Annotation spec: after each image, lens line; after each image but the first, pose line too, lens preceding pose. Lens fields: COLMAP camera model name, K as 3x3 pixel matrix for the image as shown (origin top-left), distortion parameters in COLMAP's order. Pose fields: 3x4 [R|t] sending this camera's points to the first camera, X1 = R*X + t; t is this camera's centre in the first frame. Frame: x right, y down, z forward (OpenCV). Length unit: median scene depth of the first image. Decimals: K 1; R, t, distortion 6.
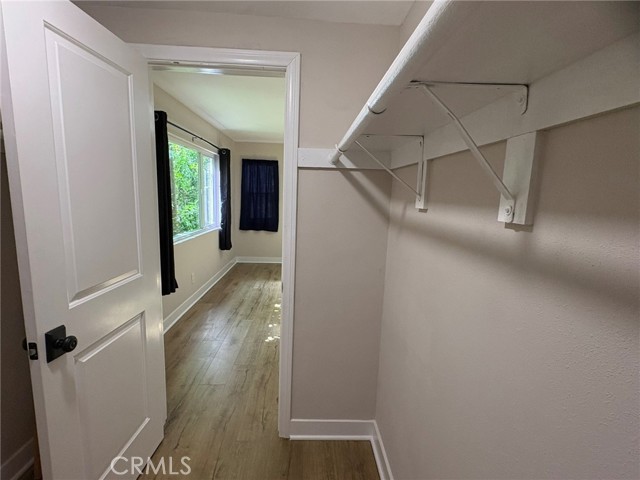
lens RADIAL K [[326.1, 0, 320.0], [0, 326.1, 240.0], [0, 0, 1]] dist [0.002578, 0.000388]
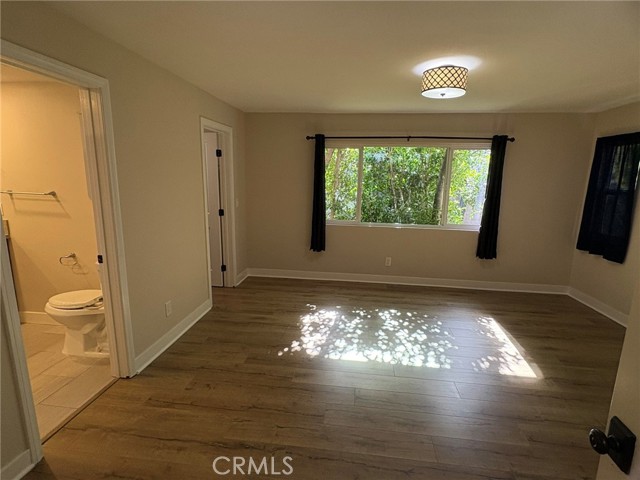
lens RADIAL K [[327.7, 0, 320.0], [0, 327.7, 240.0], [0, 0, 1]] dist [-0.001664, -0.000620]
pose [[-0.149604, 0.144361, -0.978150, 0.647952], [-0.172040, 0.970393, 0.169529, -0.094466], [0.973664, 0.193643, -0.120339, 0.761318]]
